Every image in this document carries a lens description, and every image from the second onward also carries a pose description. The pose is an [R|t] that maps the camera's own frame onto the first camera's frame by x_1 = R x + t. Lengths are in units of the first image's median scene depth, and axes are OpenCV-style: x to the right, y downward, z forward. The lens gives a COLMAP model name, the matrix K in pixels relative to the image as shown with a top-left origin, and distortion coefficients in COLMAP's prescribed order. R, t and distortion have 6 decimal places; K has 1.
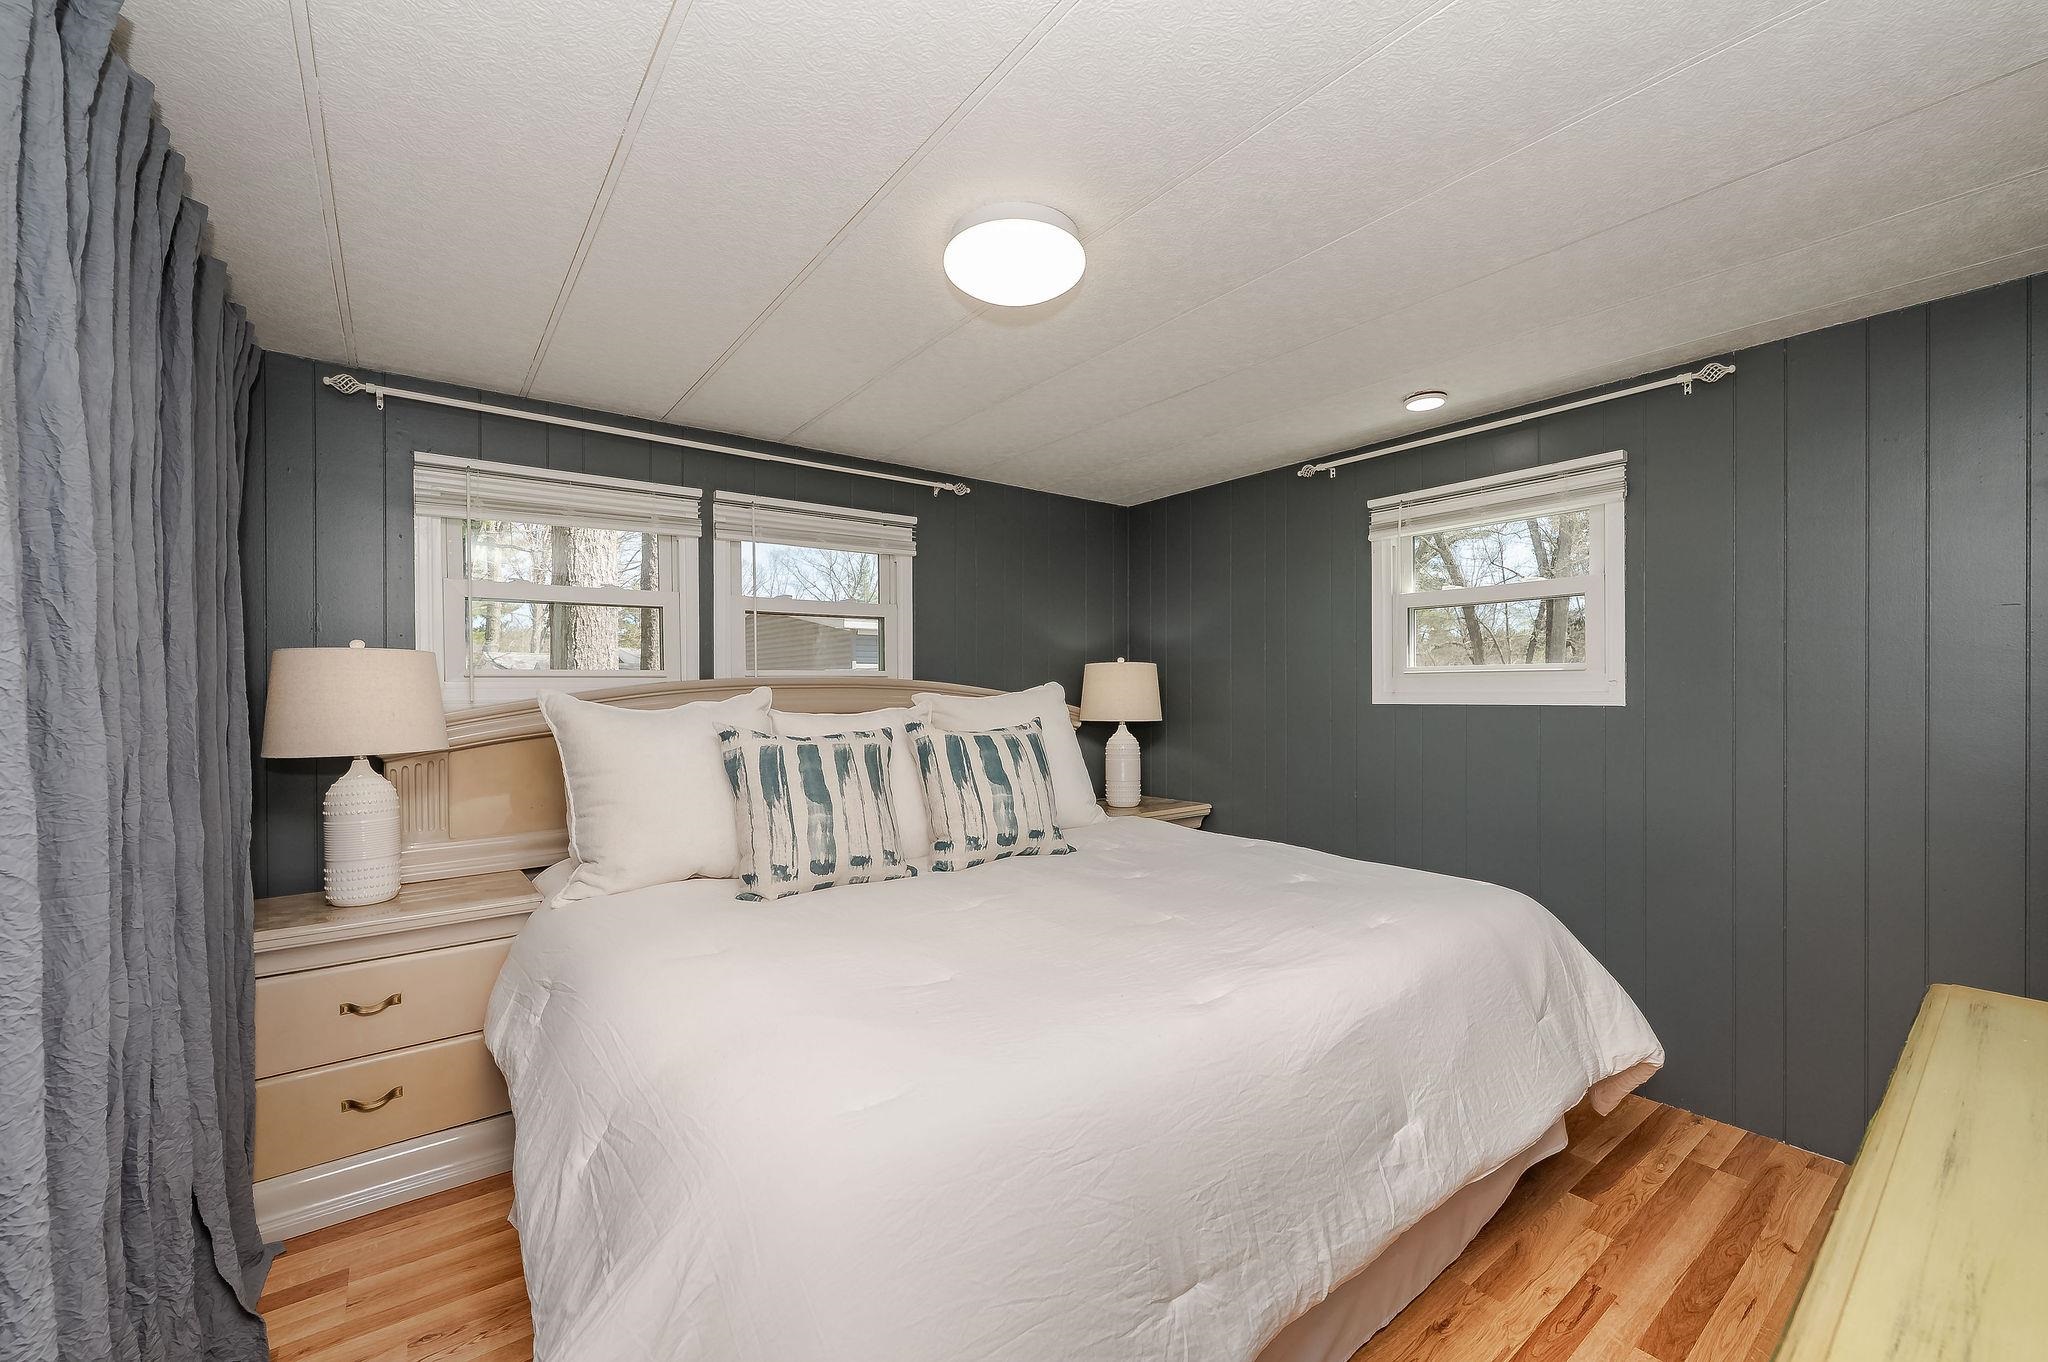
lens RADIAL K [[800.5, 0, 1009.8], [0, 800.5, 674.7], [0, 0, 1]] dist [0.002021, 0.000093]
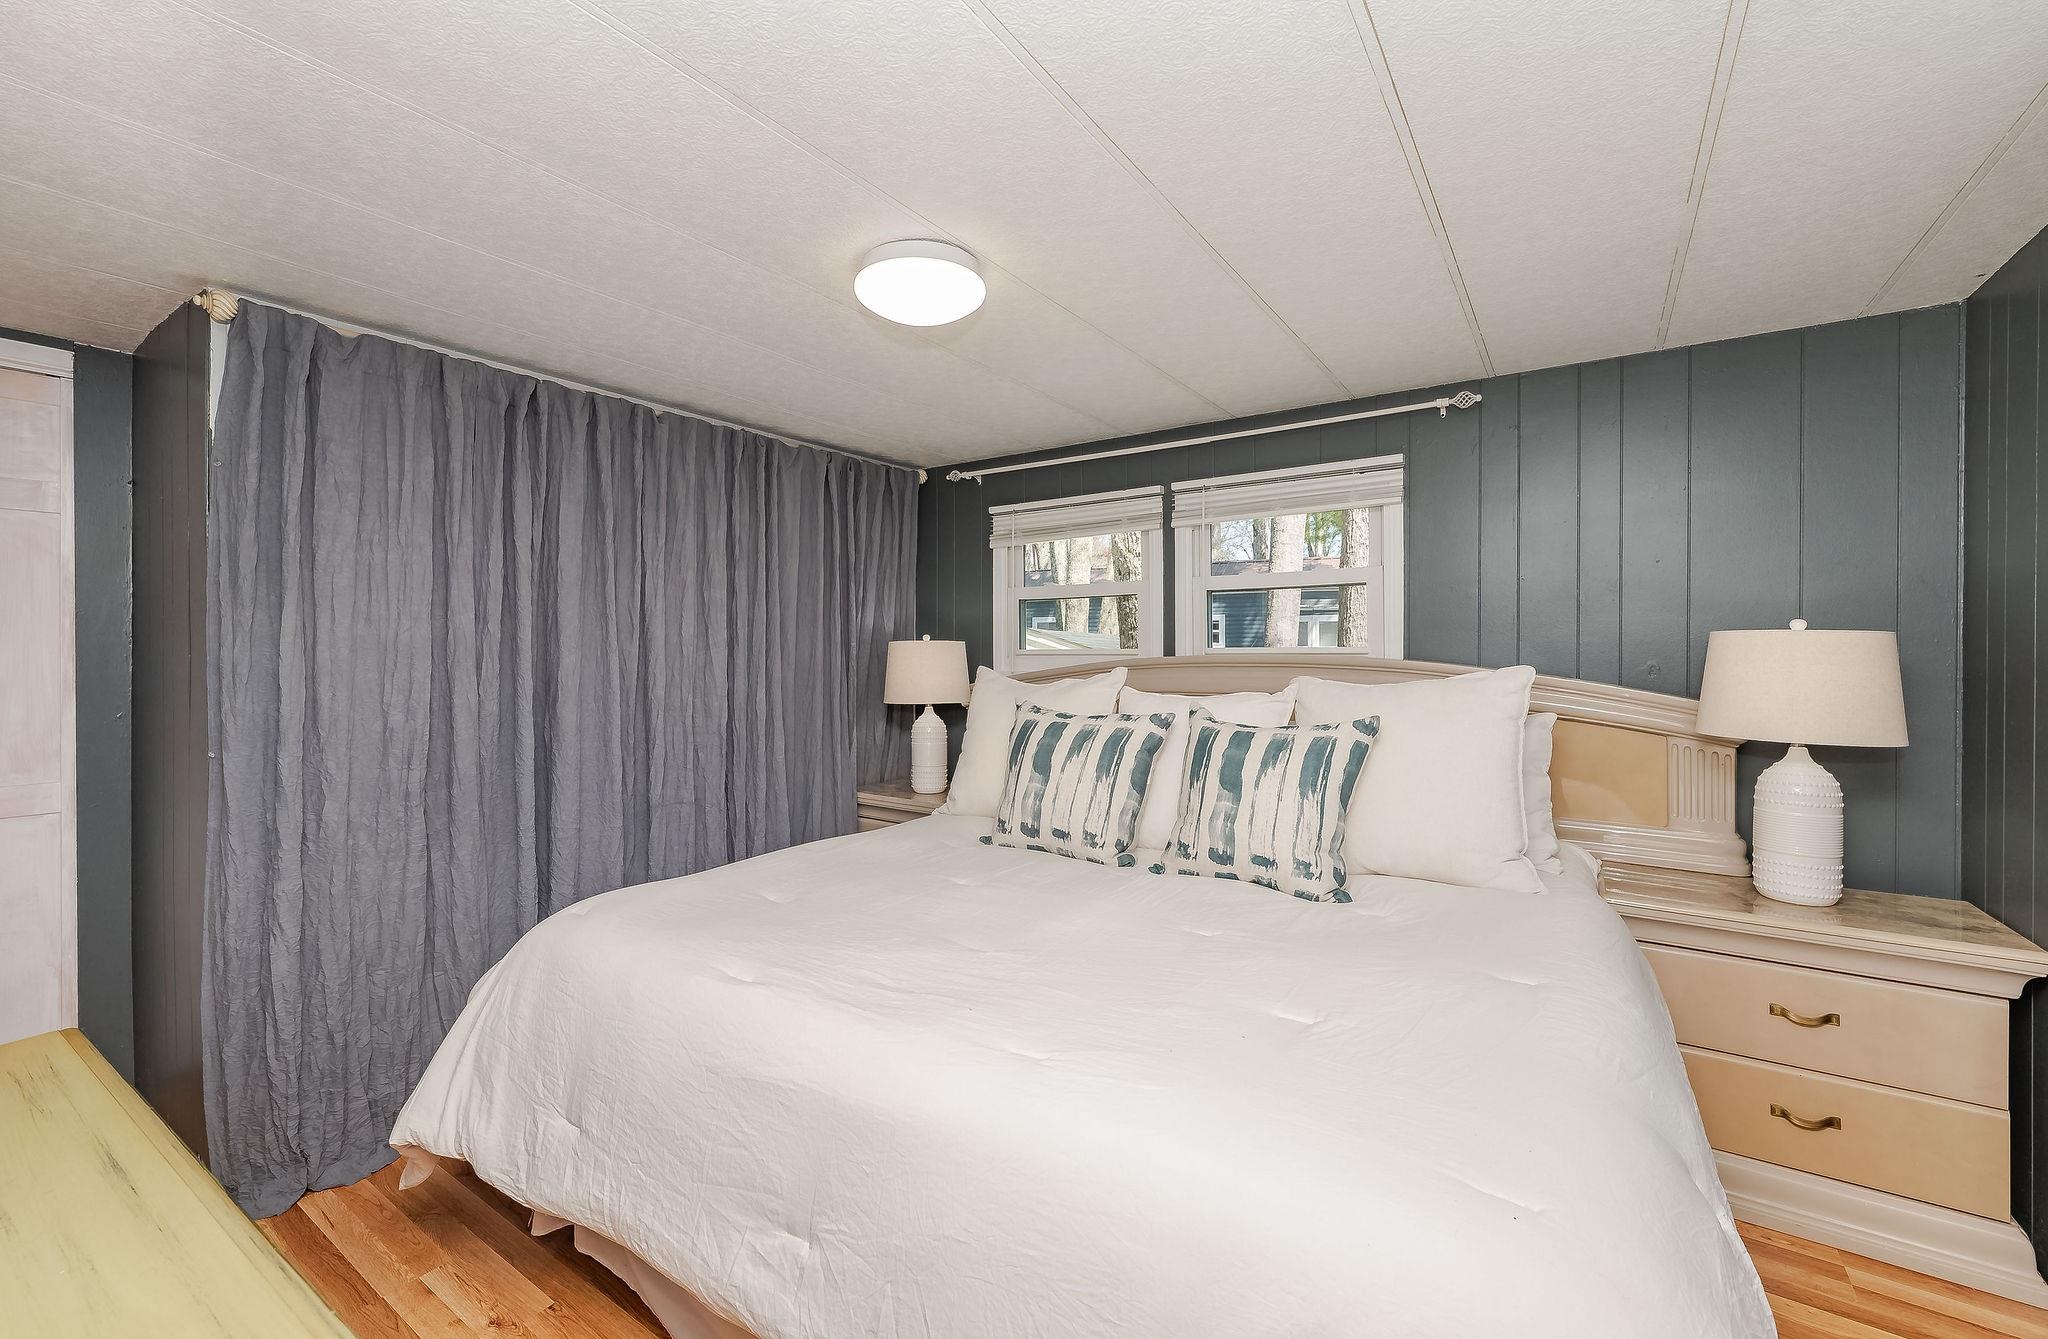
lens RADIAL K [[828.9, 0, 1024.0], [0, 828.9, 669.5], [0, 0, 1]] dist [-0.081788, 0.000002]
pose [[0.315550, 0.013490, -0.948813, 0.619727], [0.000969, 0.999894, 0.014538, 0.002131], [0.948908, -0.005506, 0.315504, 0.469386]]
